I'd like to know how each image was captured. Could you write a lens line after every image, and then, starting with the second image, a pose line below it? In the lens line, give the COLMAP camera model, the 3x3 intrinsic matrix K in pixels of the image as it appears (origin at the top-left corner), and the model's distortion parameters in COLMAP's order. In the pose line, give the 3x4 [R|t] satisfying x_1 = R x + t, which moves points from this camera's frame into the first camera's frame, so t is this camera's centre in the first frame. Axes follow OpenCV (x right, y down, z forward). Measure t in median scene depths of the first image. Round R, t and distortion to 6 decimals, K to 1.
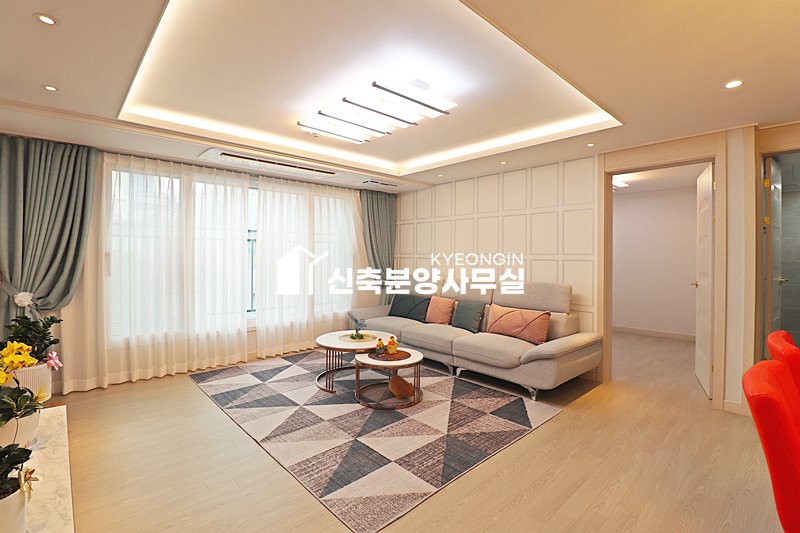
lens RADIAL K [[367.8, 0, 402.2], [0, 367.8, 258.2], [0, 0, 1]] dist [-0.003728, -0.014355]
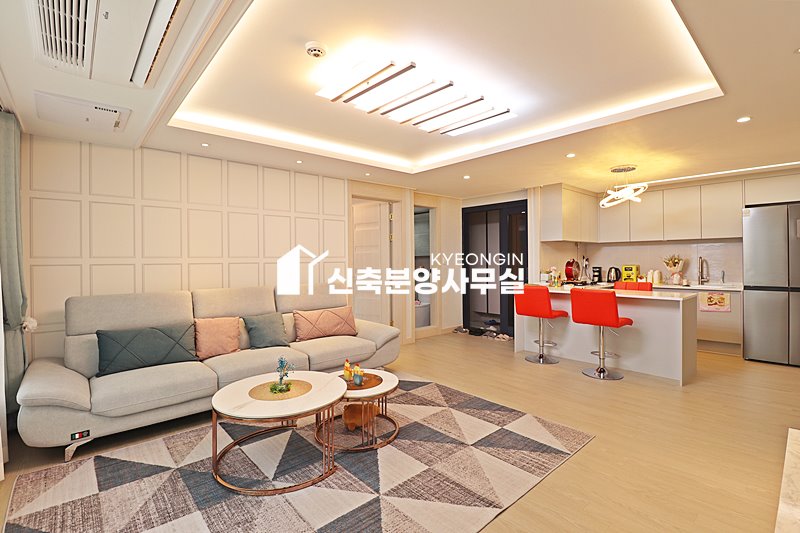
lens RADIAL K [[367.8, 0, 402.2], [0, 367.8, 258.2], [0, 0, 1]] dist [-0.003728, -0.014355]
pose [[0.029297, -0.004710, 0.999560, -0.971087], [0.013442, 0.999900, 0.004318, -0.011570], [-0.999480, 0.013310, 0.029358, 1.004887]]
